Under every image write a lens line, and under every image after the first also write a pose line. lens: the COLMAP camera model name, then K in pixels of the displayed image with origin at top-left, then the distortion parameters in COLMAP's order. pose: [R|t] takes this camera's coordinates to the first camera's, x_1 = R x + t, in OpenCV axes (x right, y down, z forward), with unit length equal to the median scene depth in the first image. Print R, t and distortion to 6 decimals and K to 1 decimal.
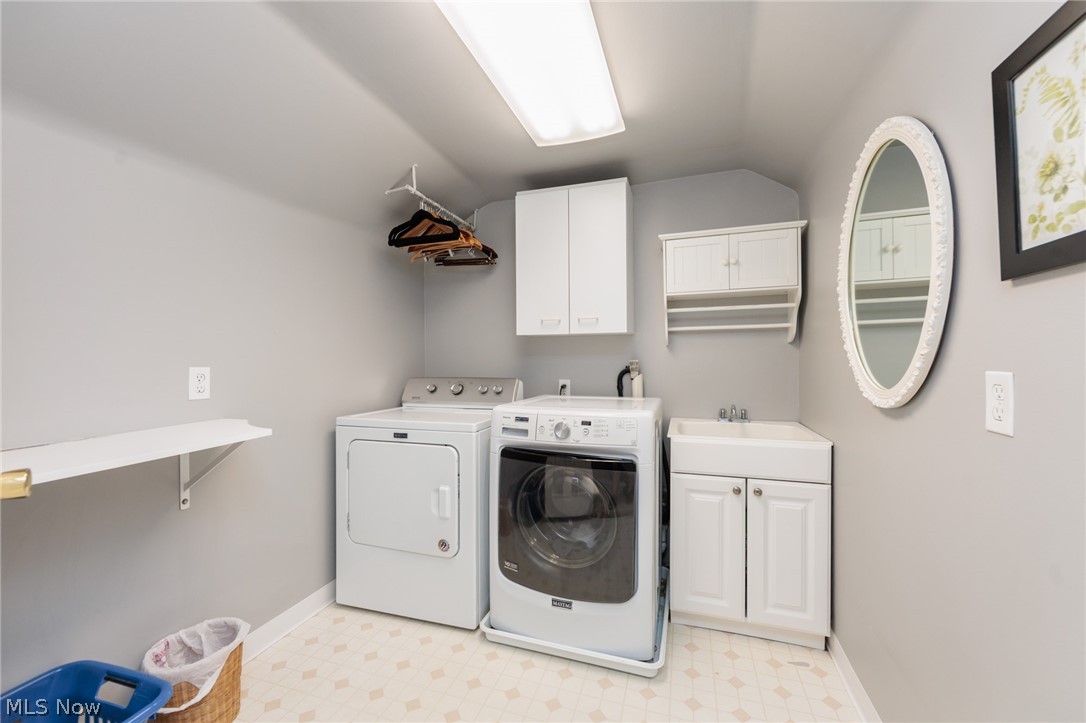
lens RADIAL K [[421.2, 0, 543.0], [0, 421.2, 361.5], [0, 0, 1]] dist [-0.002058, -0.000396]
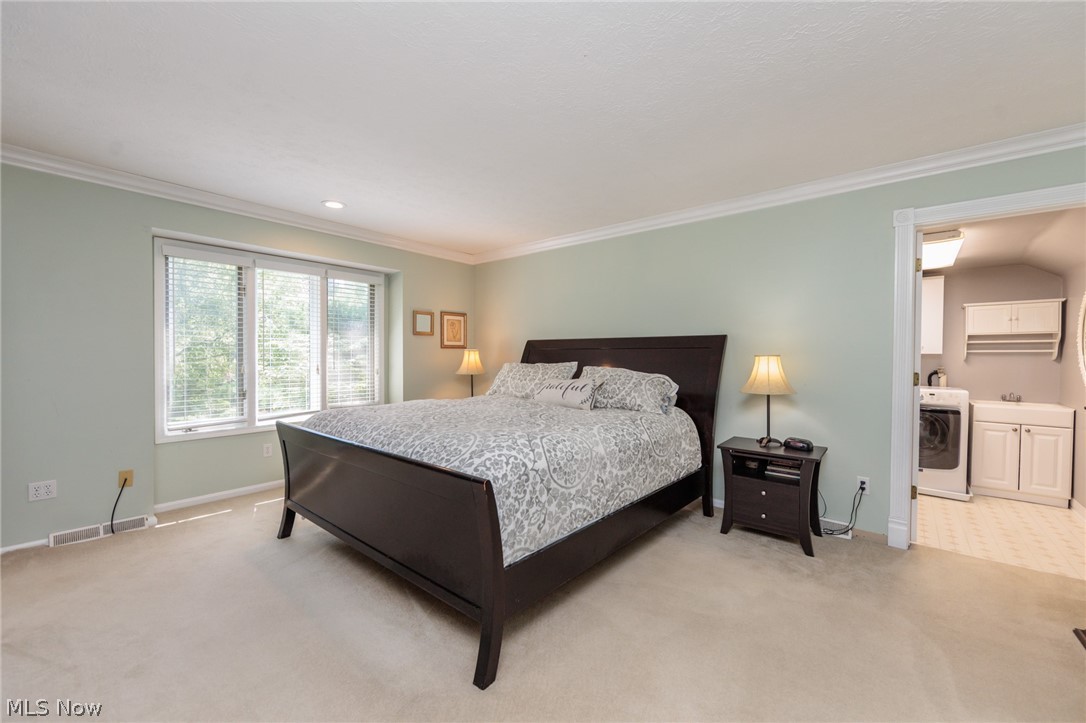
lens RADIAL K [[428.4, 0, 543.0], [0, 428.4, 361.5], [0, 0, 1]] dist [-0.001015, -0.000350]
pose [[0.926056, 0.013887, -0.377130, -0.838825], [-0.007345, 0.999797, 0.018778, -0.061350], [0.377315, -0.014619, 0.925970, -1.698350]]
